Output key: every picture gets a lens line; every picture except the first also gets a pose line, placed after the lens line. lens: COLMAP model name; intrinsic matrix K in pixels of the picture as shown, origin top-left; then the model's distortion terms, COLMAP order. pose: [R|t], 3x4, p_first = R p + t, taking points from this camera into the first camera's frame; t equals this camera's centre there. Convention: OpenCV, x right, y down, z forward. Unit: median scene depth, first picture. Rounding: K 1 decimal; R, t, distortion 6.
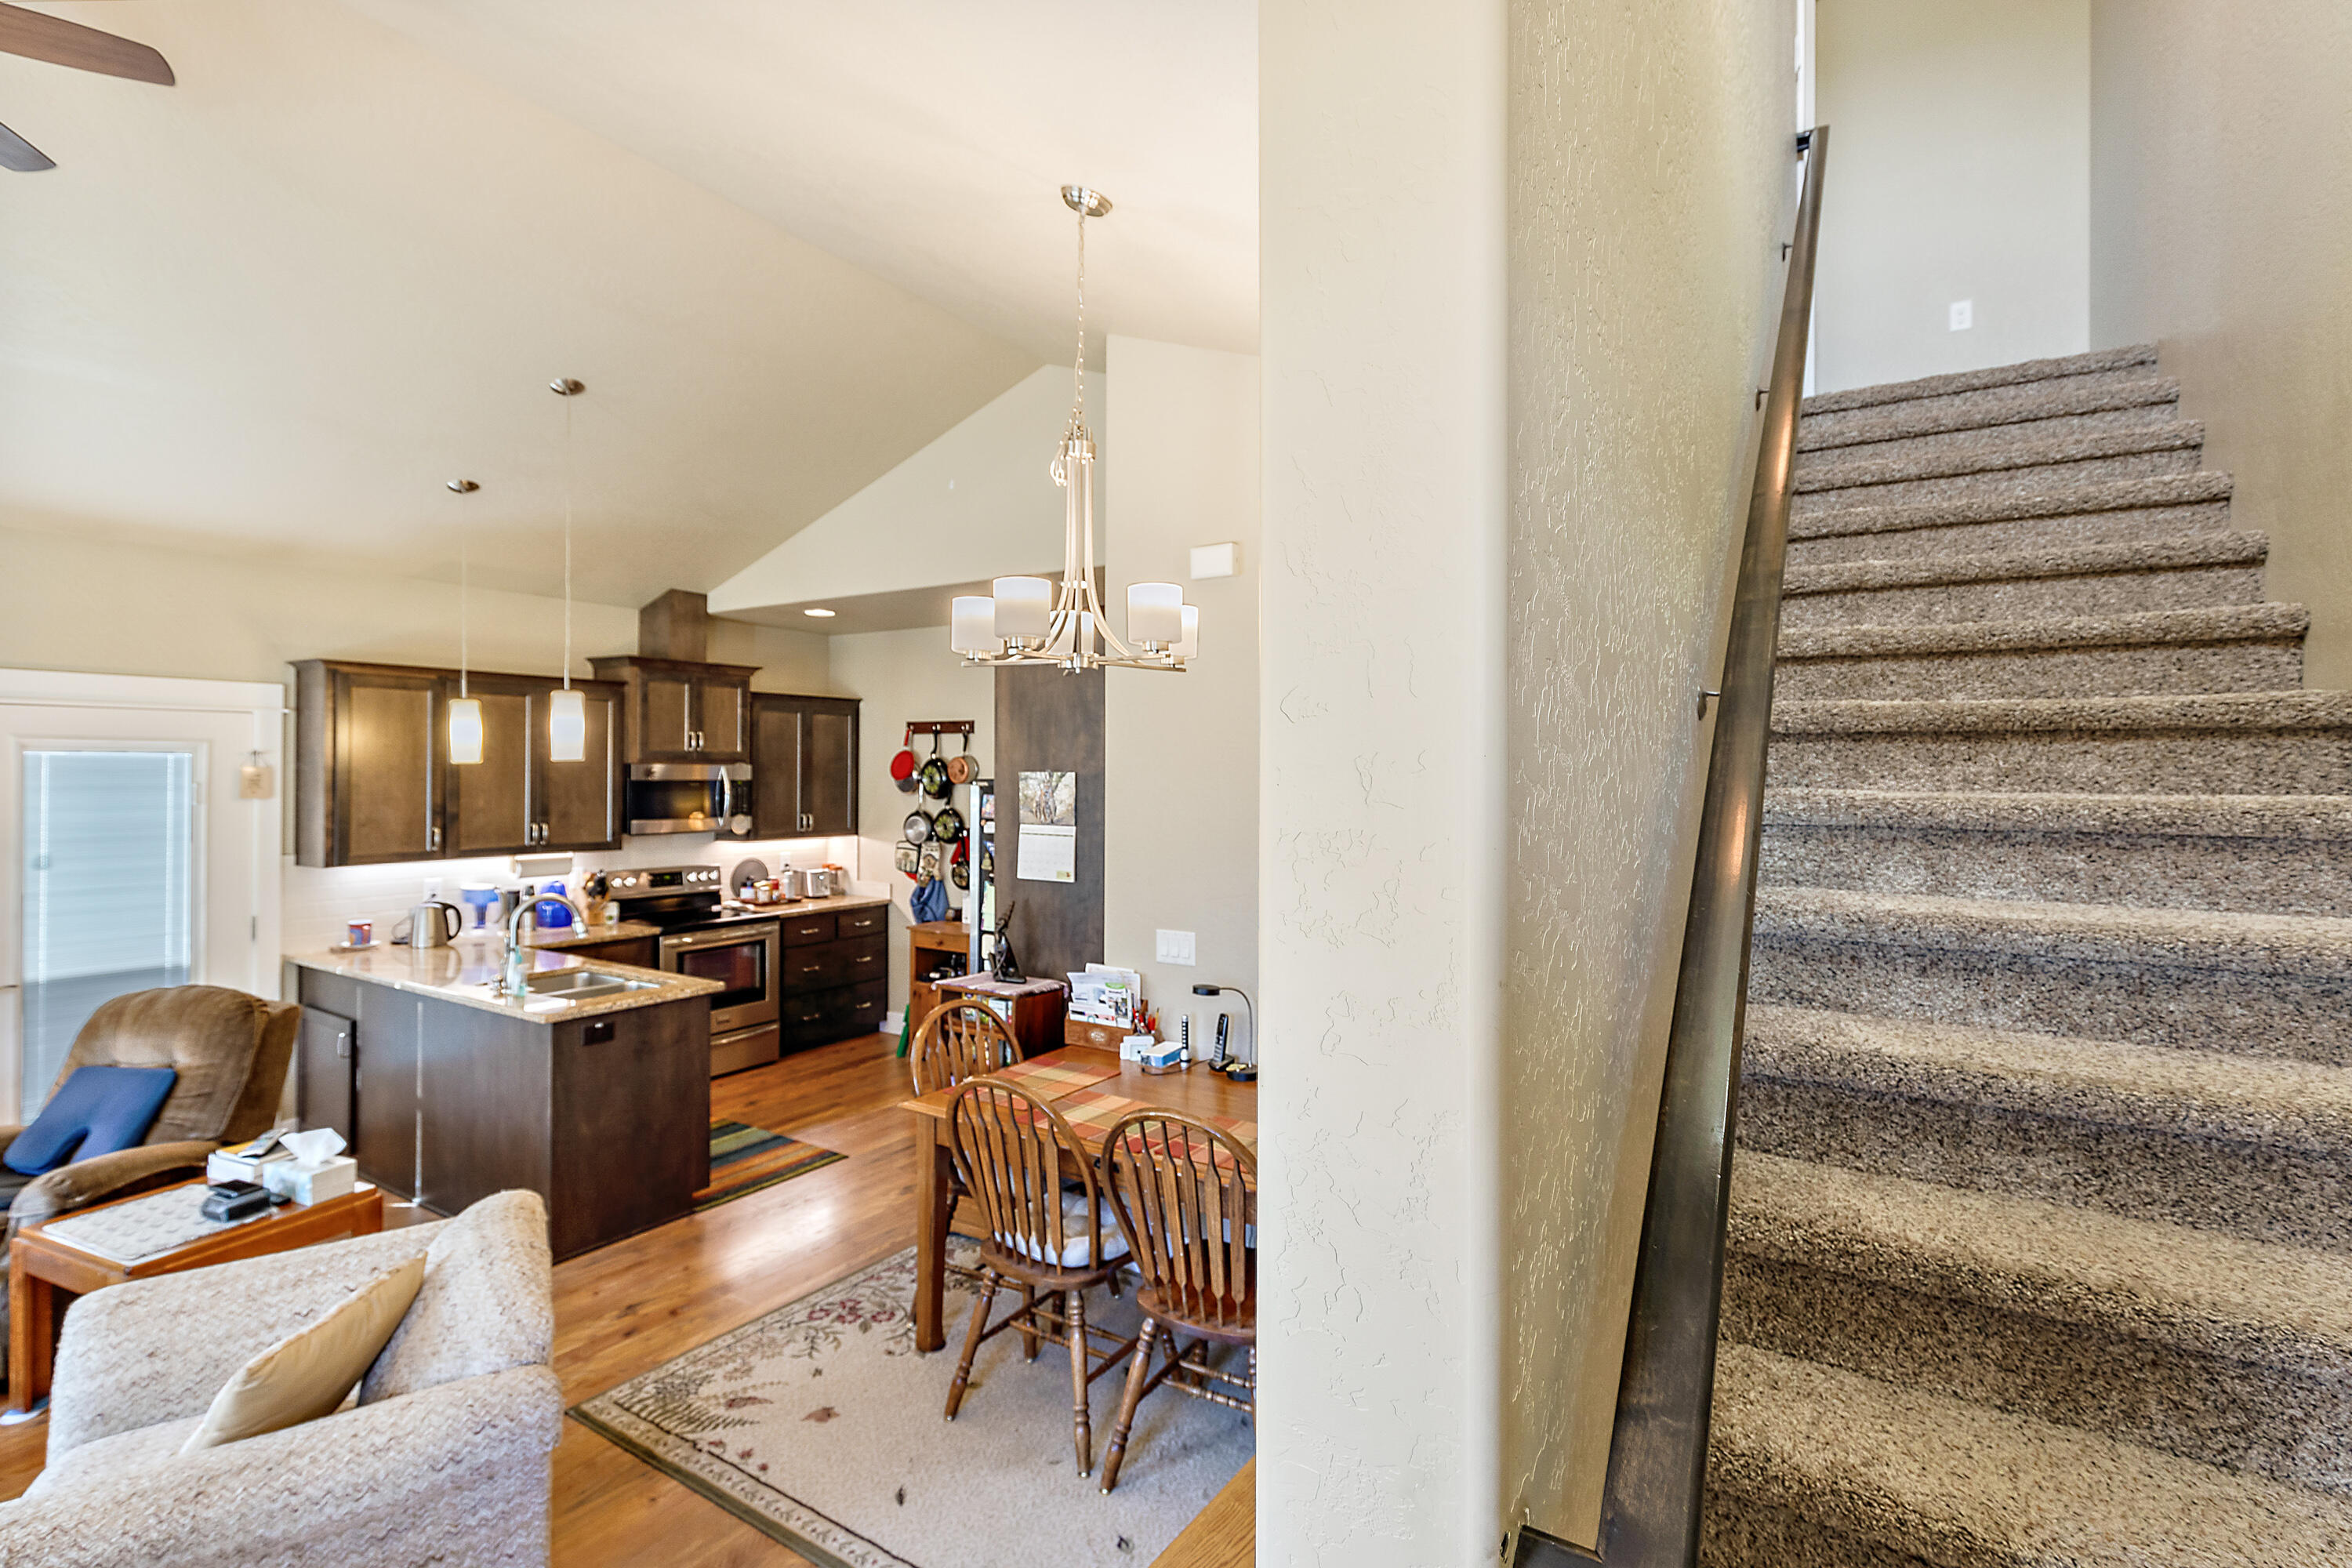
lens RADIAL K [[1075.2, 0, 1191.7], [0, 1075.2, 766.5], [0, 0, 1]] dist [0.002626, -0.000227]
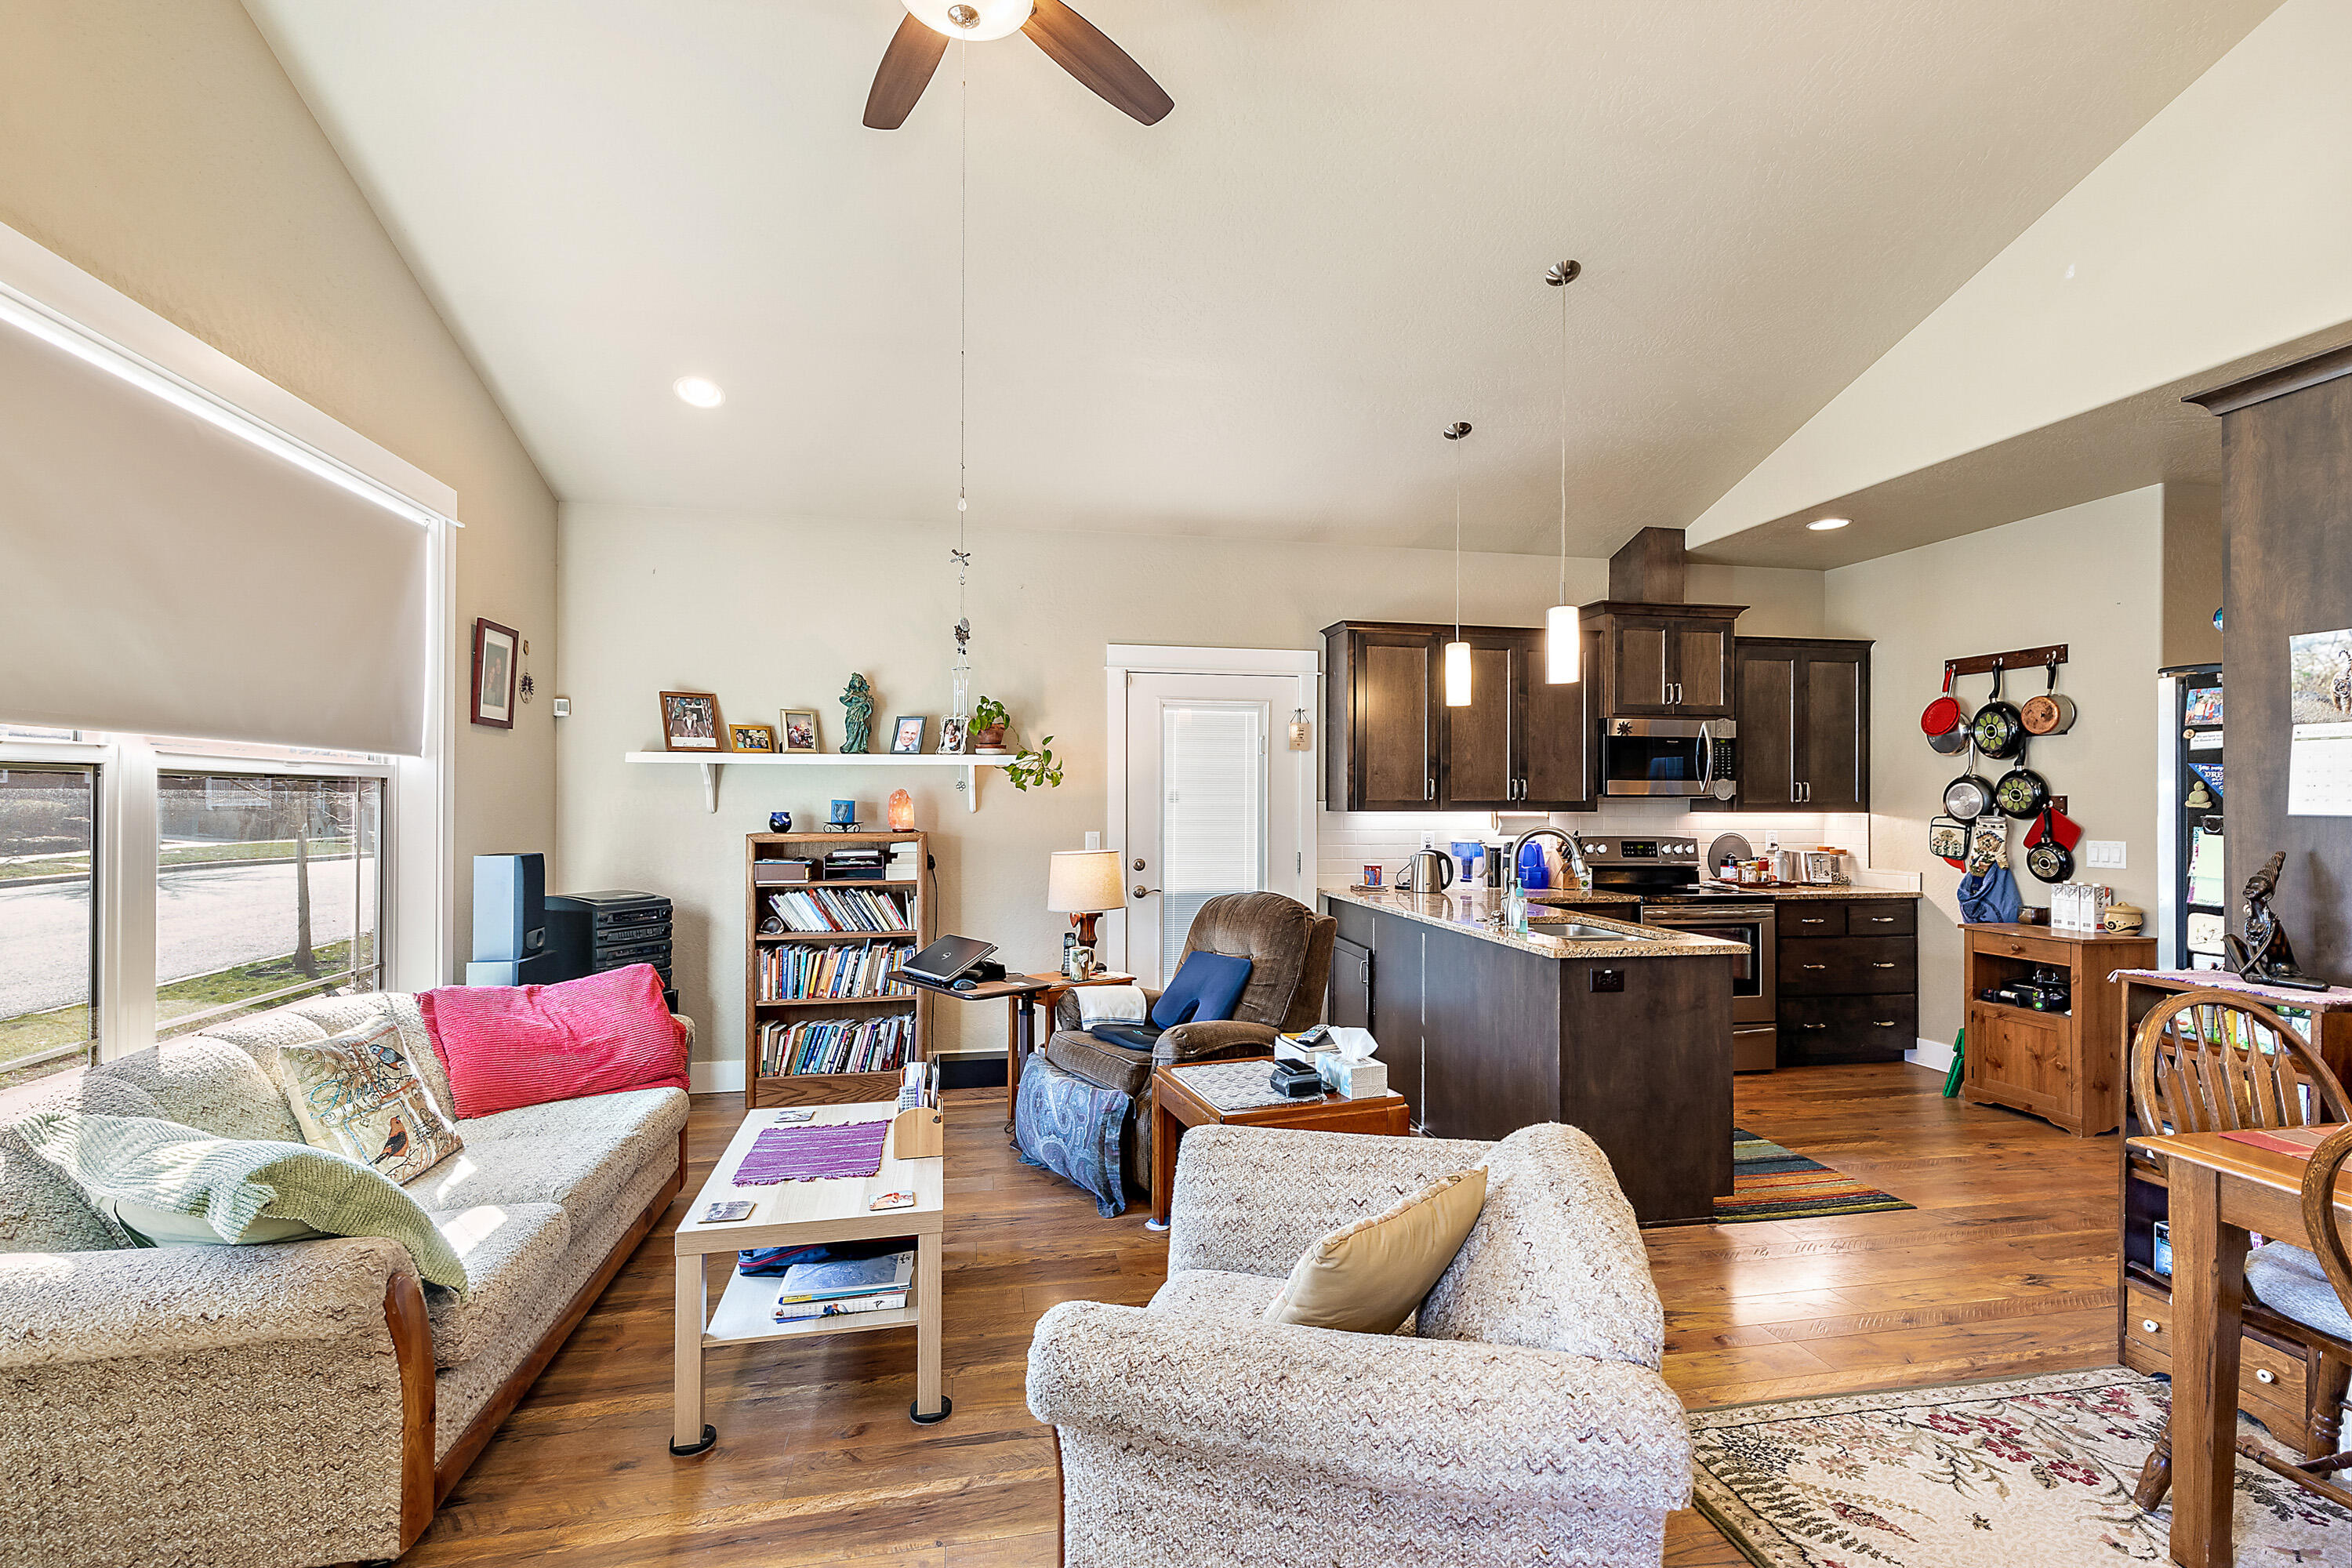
lens RADIAL K [[1050.3, 0, 1183.7], [0, 1050.3, 790.7], [0, 0, 1]] dist [0.001549, 0.000327]
pose [[0.685739, -0.007409, -0.727809, -0.130827], [0.001249, 0.999959, -0.009002, 0.079175], [0.727846, 0.005264, 0.685720, 0.133067]]
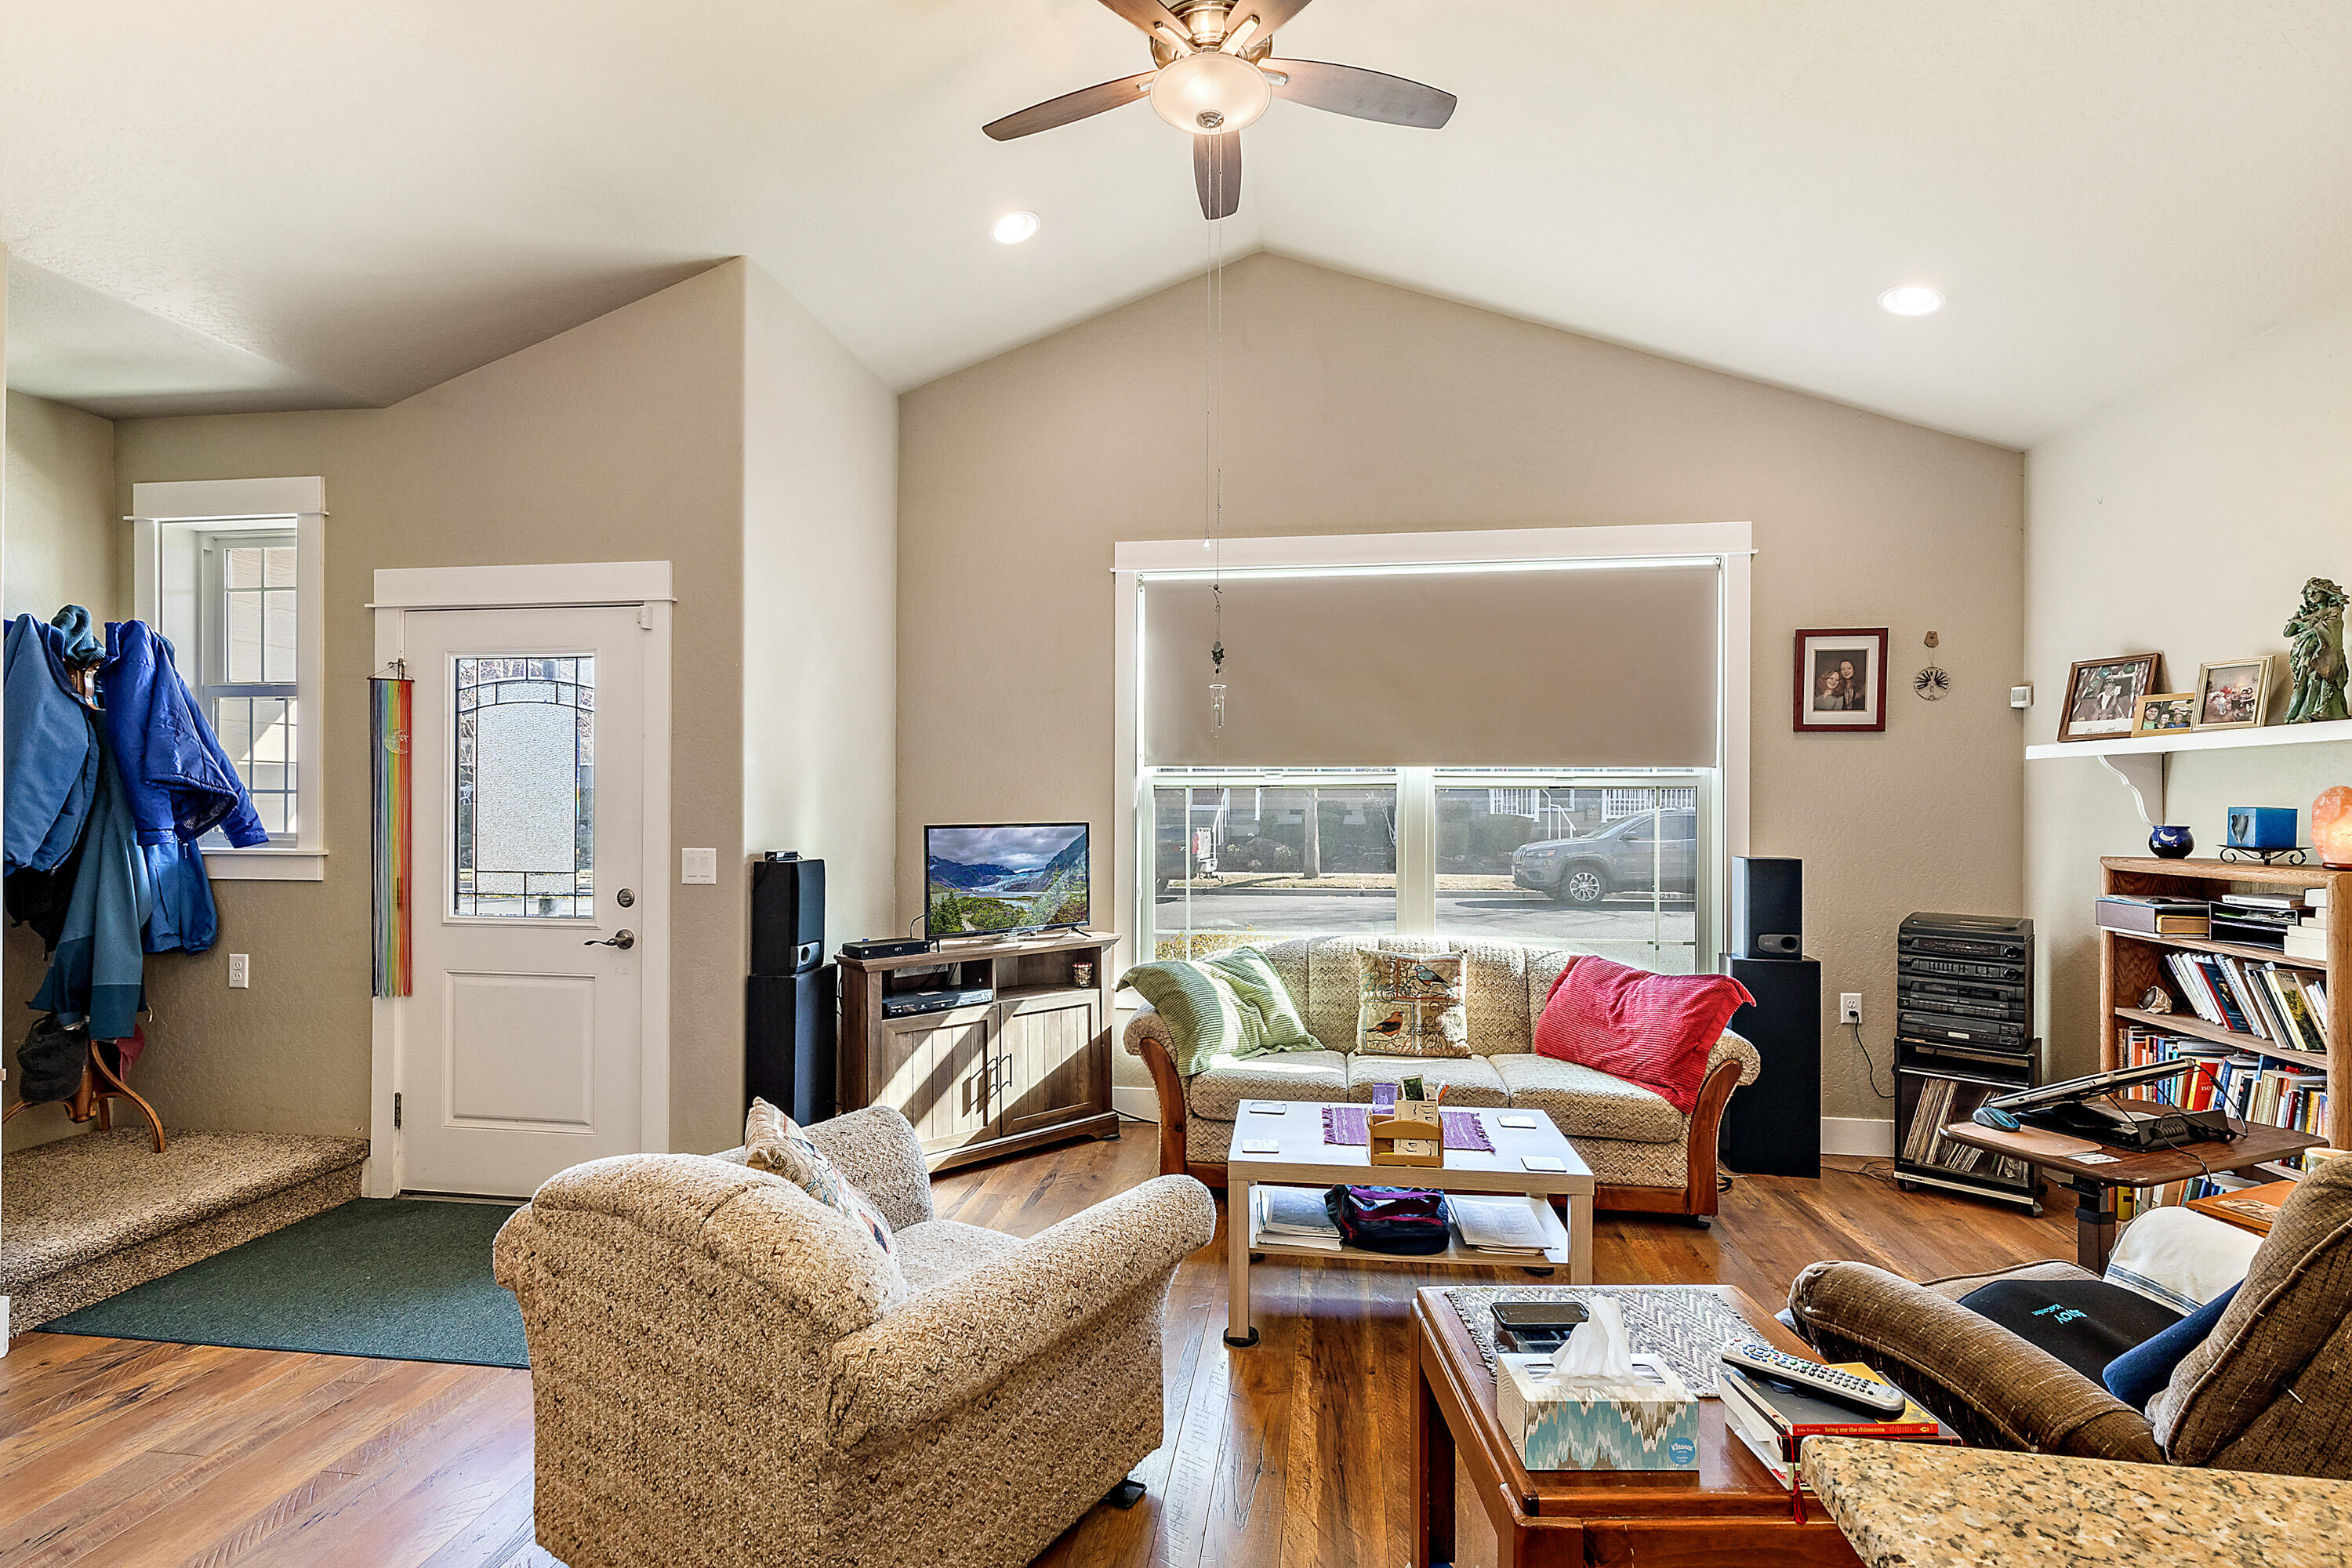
lens RADIAL K [[1063.1, 0, 1185.5], [0, 1063.1, 793.5], [0, 0, 1]] dist [0.004753, 0.000943]
pose [[-0.912940, -0.010382, -0.407962, -0.299966], [-0.005762, 0.999905, -0.012550, 0.081725], [0.408054, -0.009107, -0.912913, 0.843687]]
